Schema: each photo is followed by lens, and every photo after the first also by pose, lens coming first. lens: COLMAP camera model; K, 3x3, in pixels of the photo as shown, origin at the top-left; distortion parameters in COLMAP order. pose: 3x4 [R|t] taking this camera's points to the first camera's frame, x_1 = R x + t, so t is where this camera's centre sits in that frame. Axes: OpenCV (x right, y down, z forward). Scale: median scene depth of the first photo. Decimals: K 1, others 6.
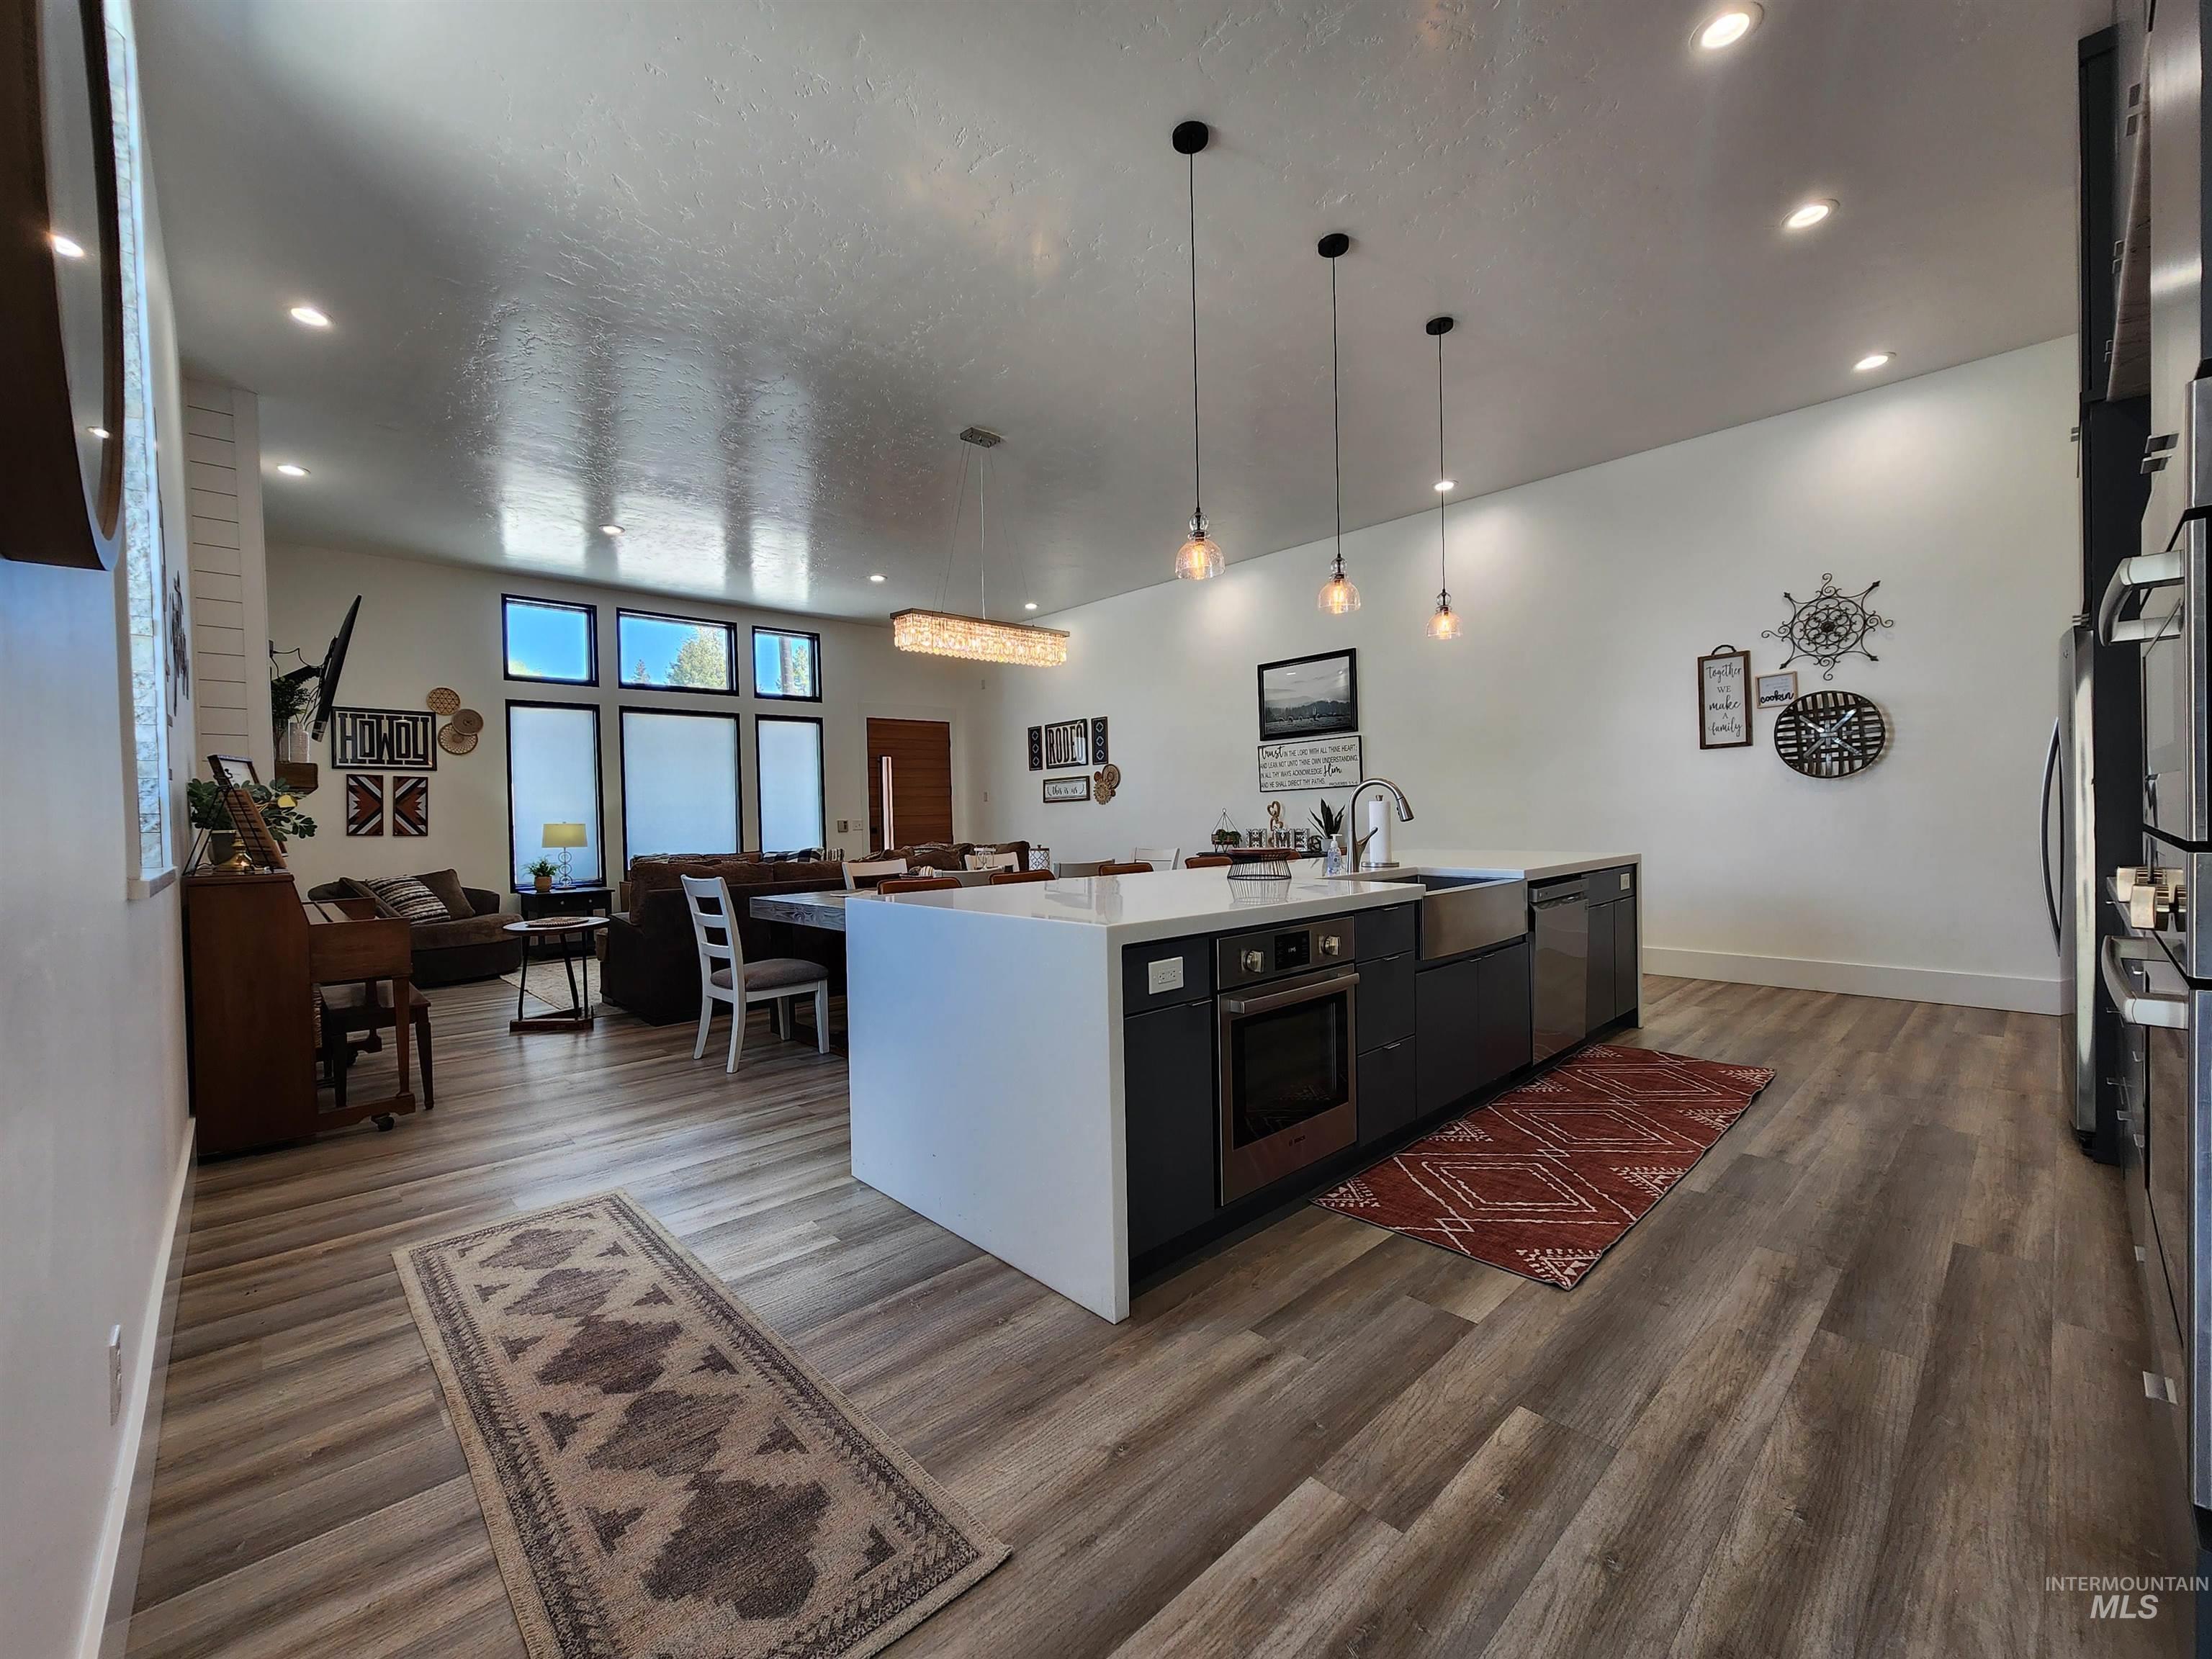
lens RADIAL K [[909.0, 0, 1094.7], [0, 909.0, 833.1], [0, 0, 1]] dist [-0.001238, 0.000845]
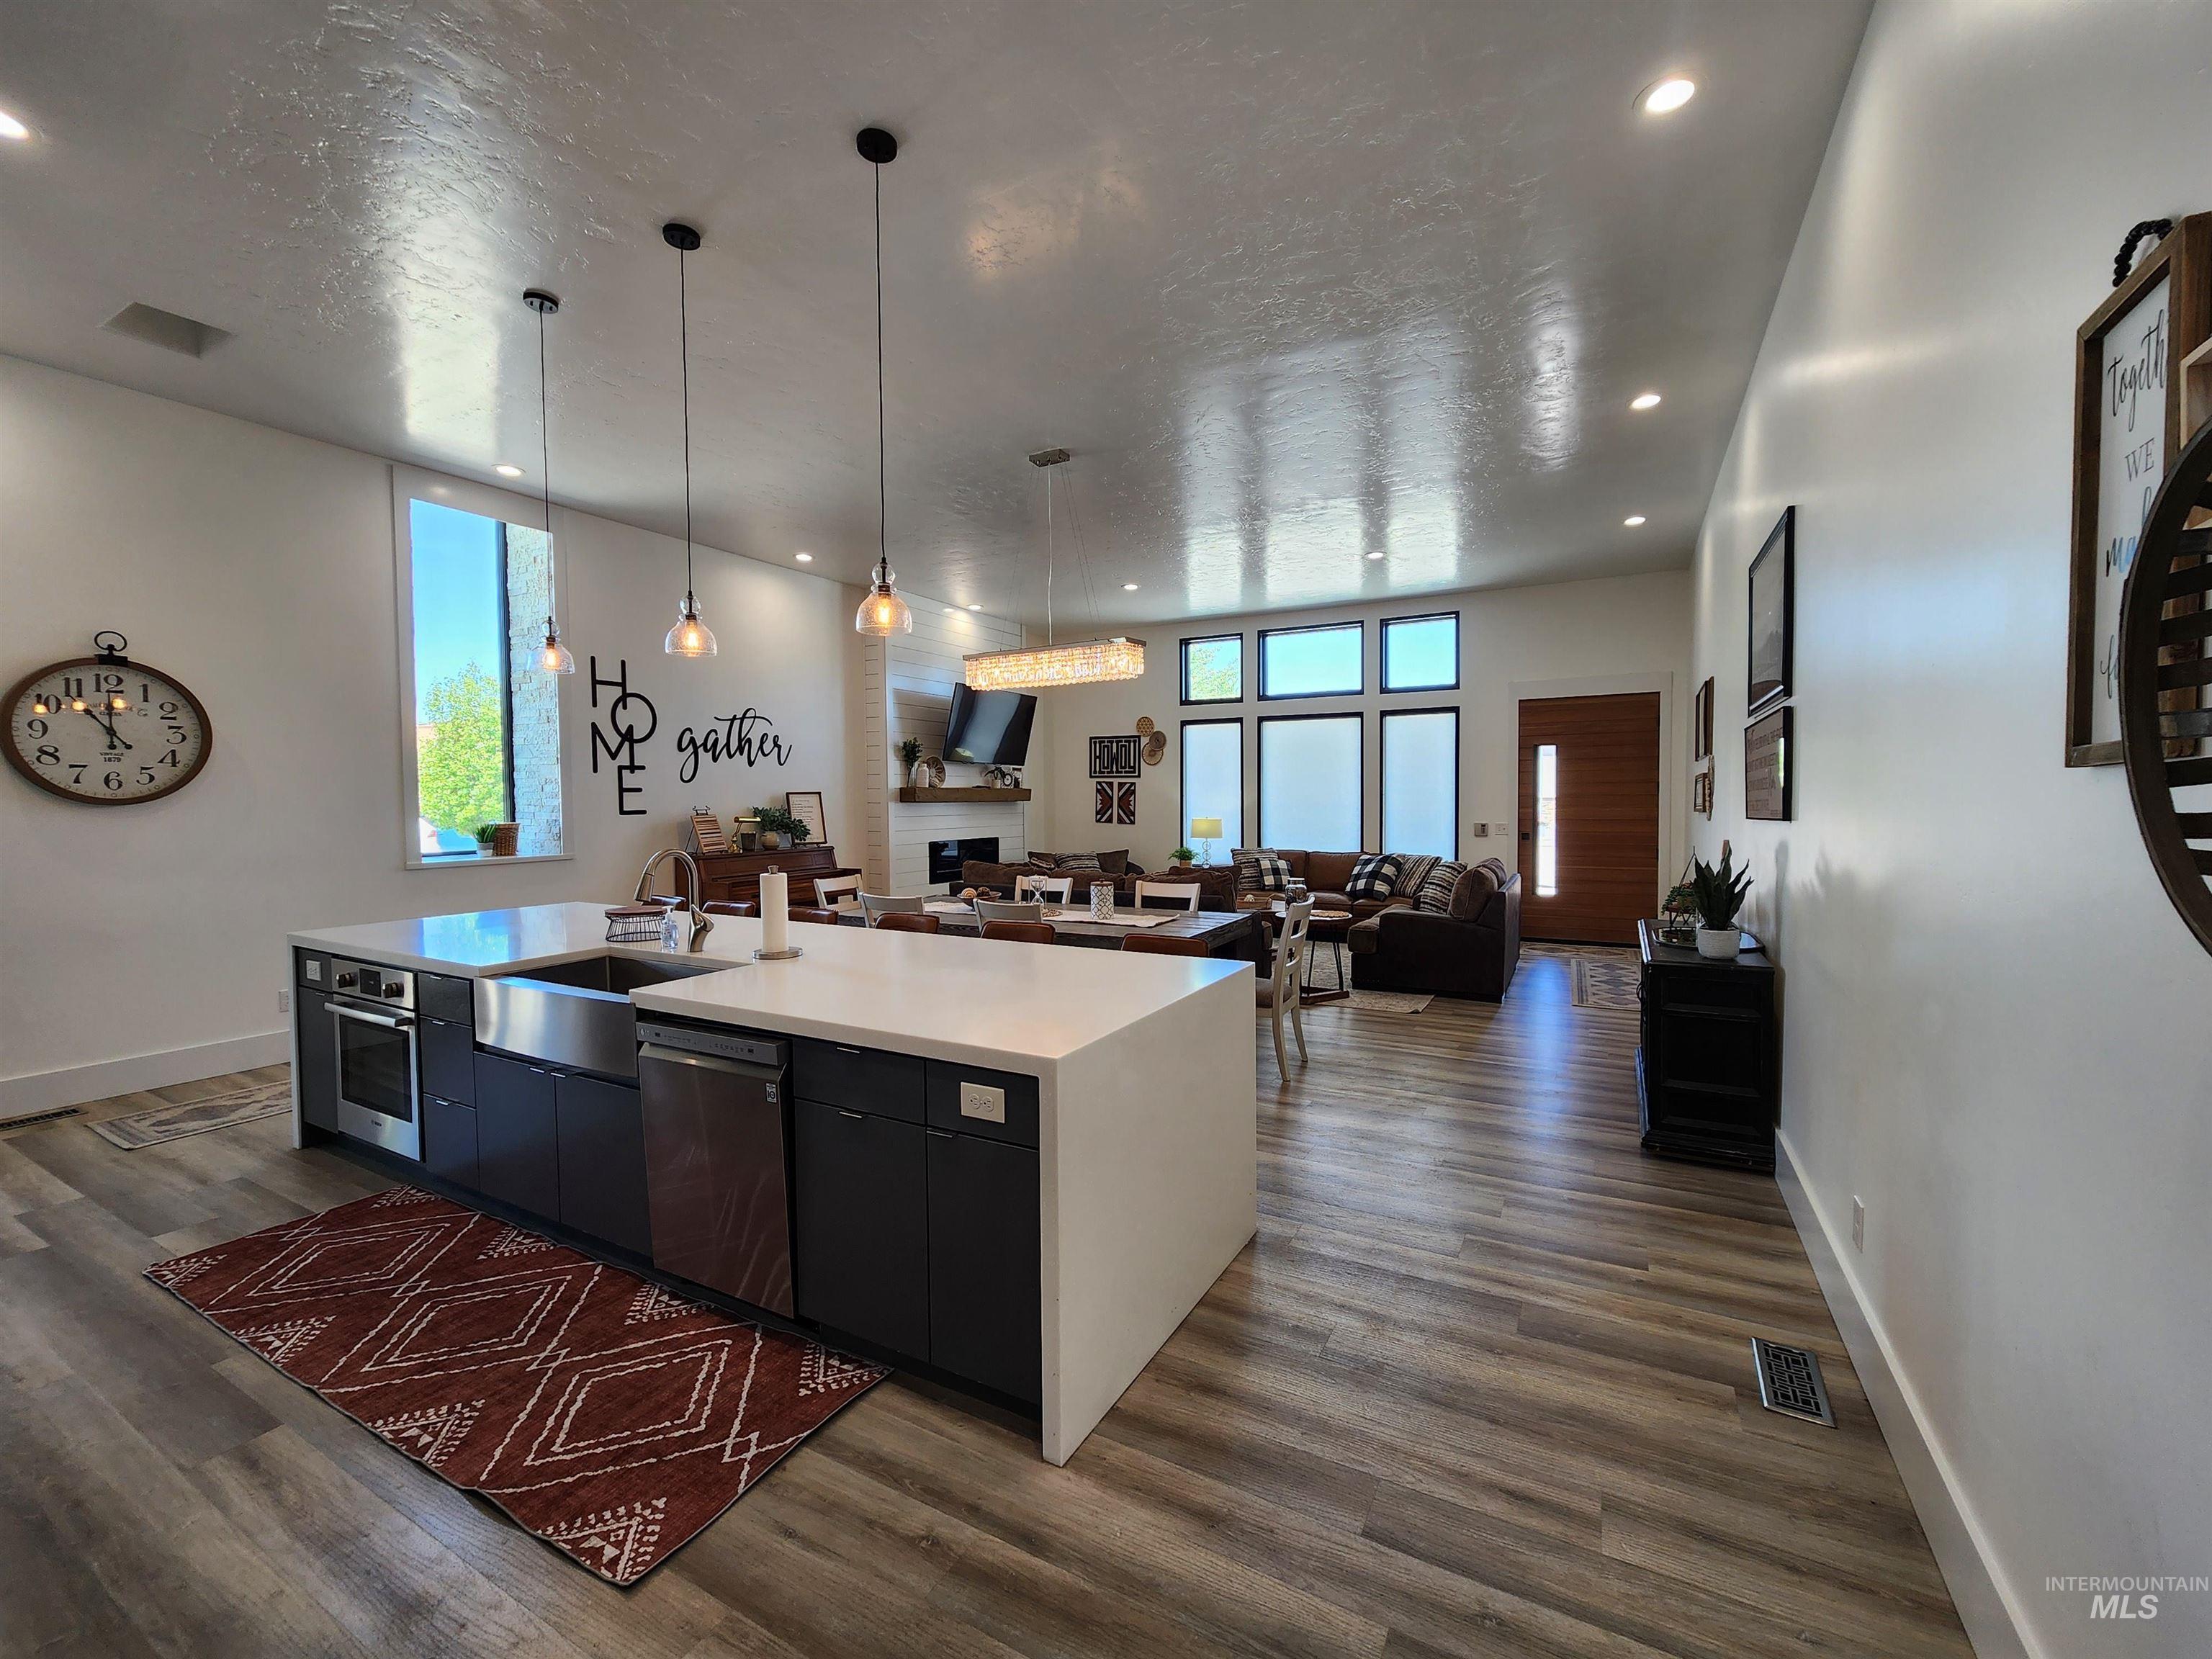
lens RADIAL K [[909.0, 0, 1100.0], [0, 909.0, 828.9], [0, 0, 1]] dist [-0.001238, 0.000845]
pose [[0.300825, 0.055234, -0.952079, 0.947815], [-0.019606, 0.998469, 0.051730, -0.098569], [0.953478, 0.003105, 0.301447, 0.849216]]
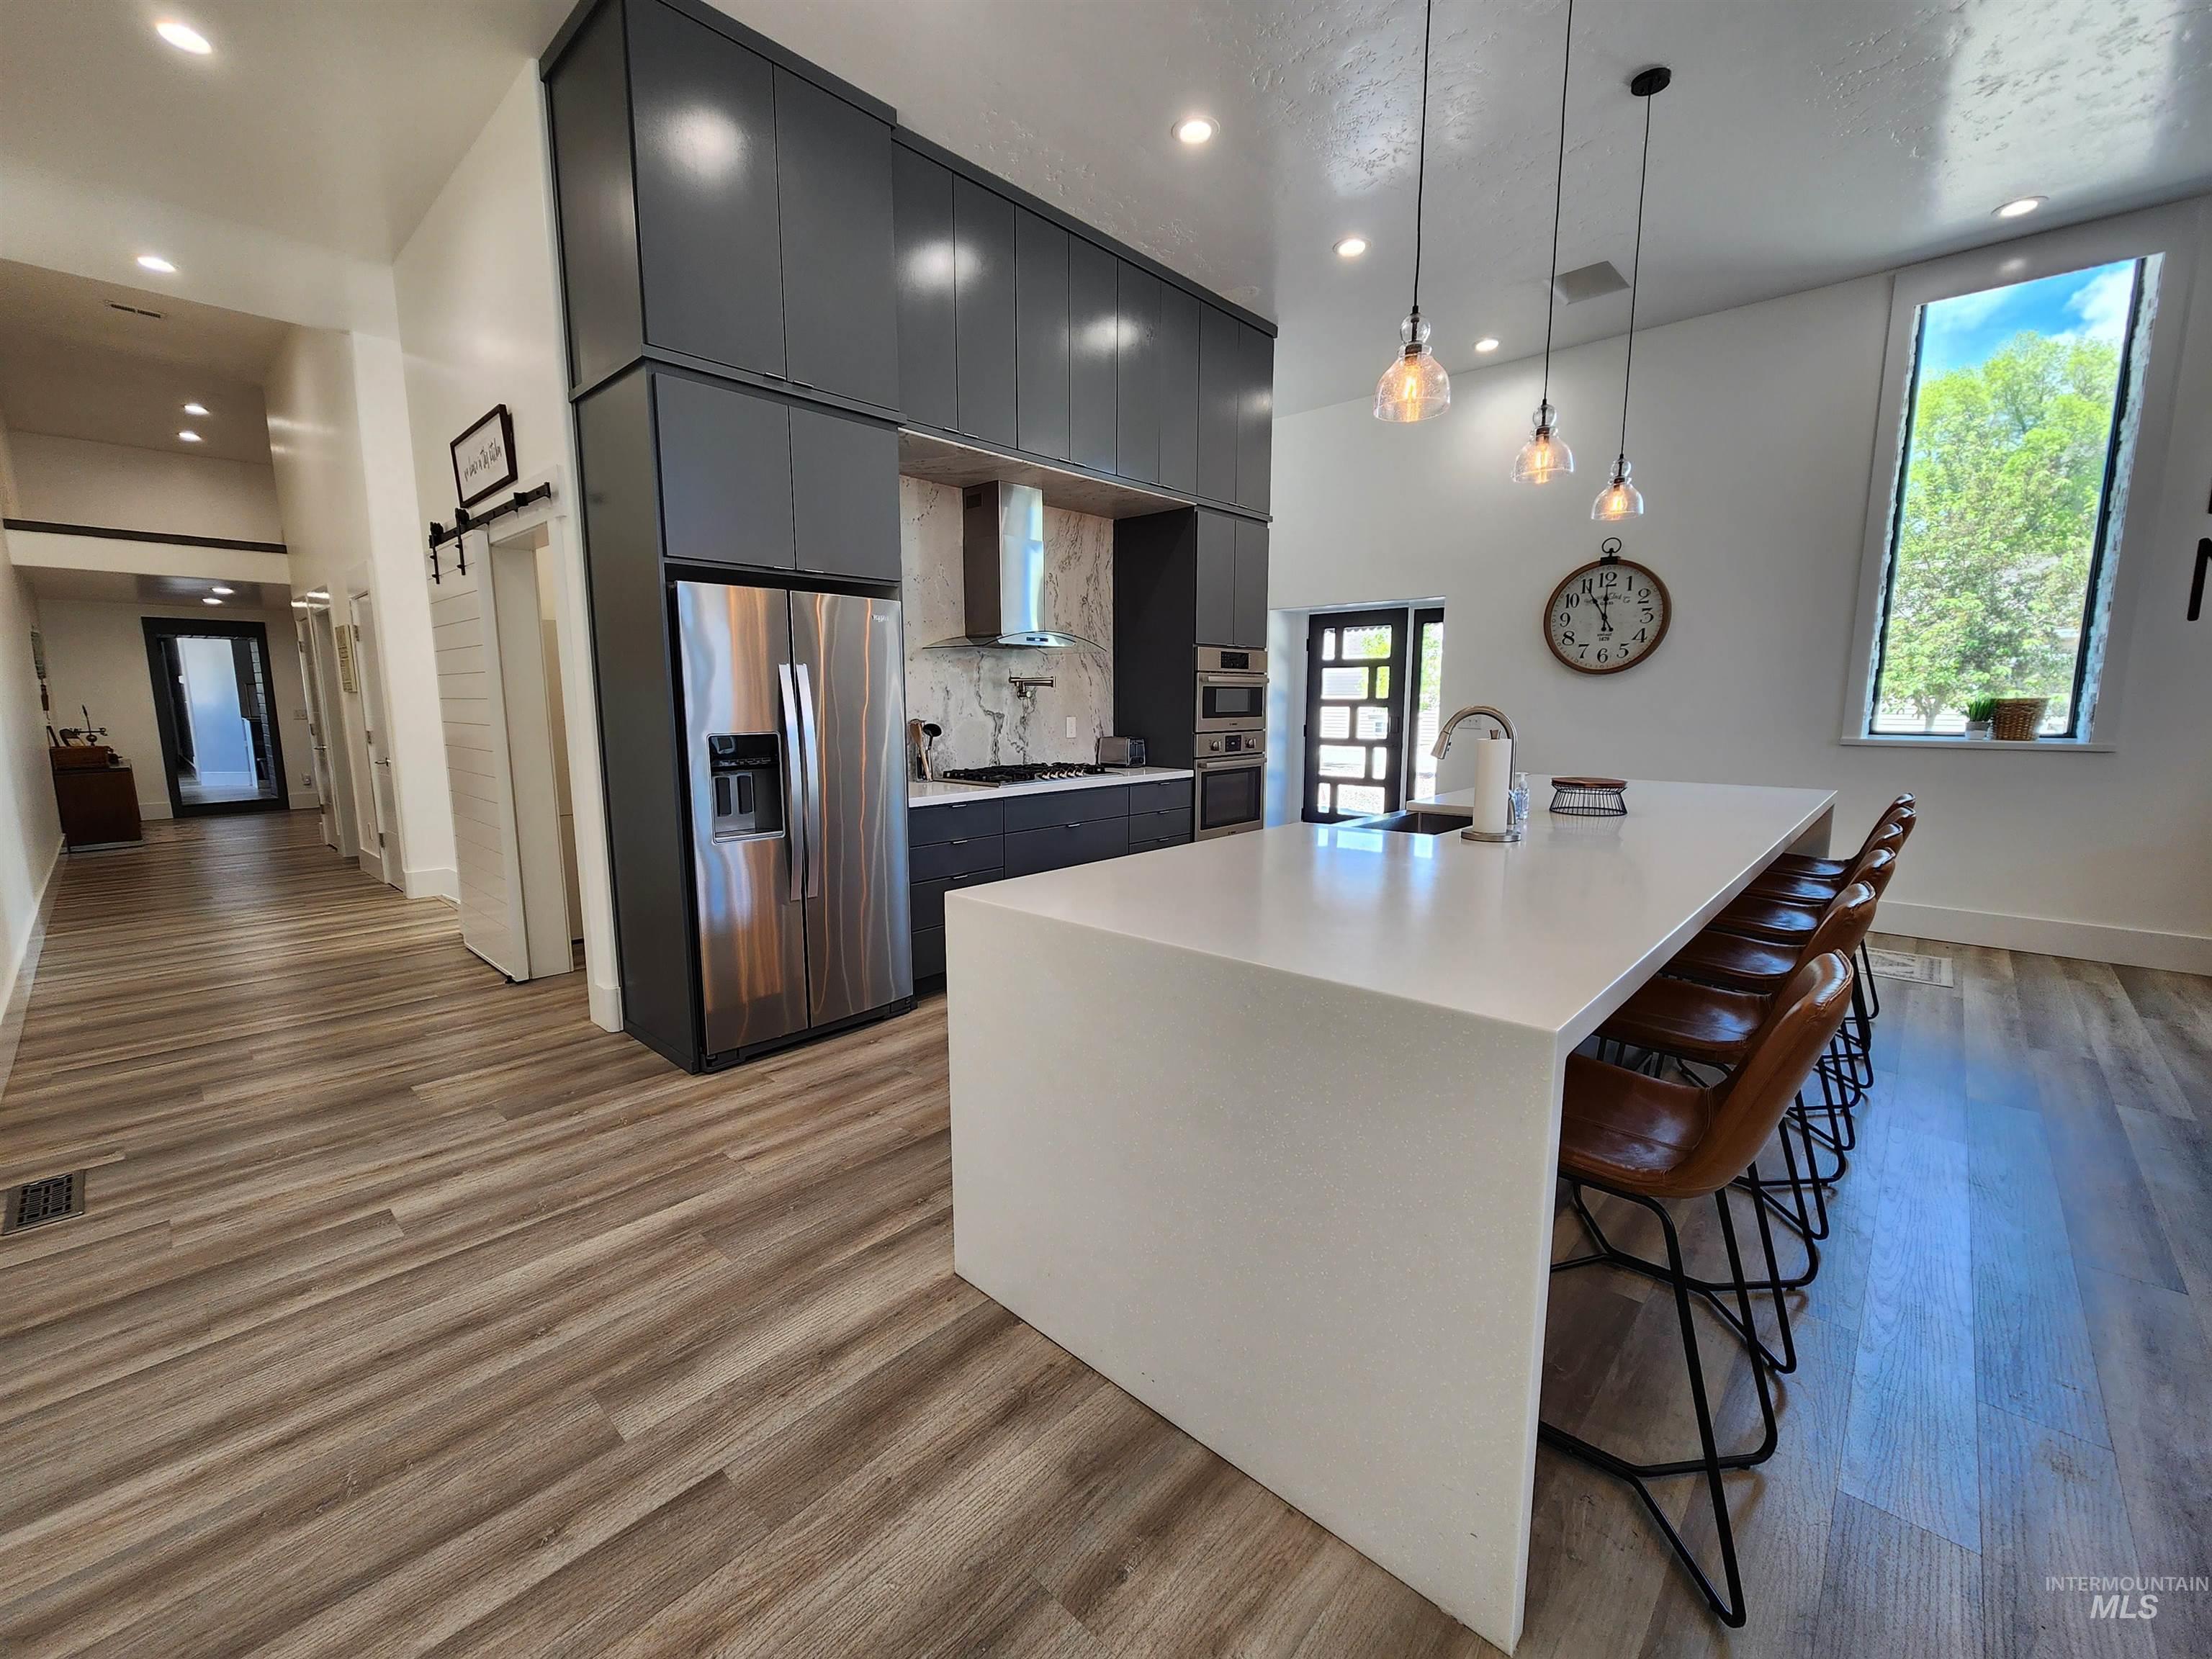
lens RADIAL K [[909.0, 0, 1093.8], [0, 909.0, 827.7], [0, 0, 1]] dist [-0.001238, 0.000845]
pose [[-0.997386, 0.035157, -0.063123, 0.531172], [0.024303, 0.985969, 0.165148, -0.070915], [0.068043, 0.163182, -0.984247, 1.344278]]
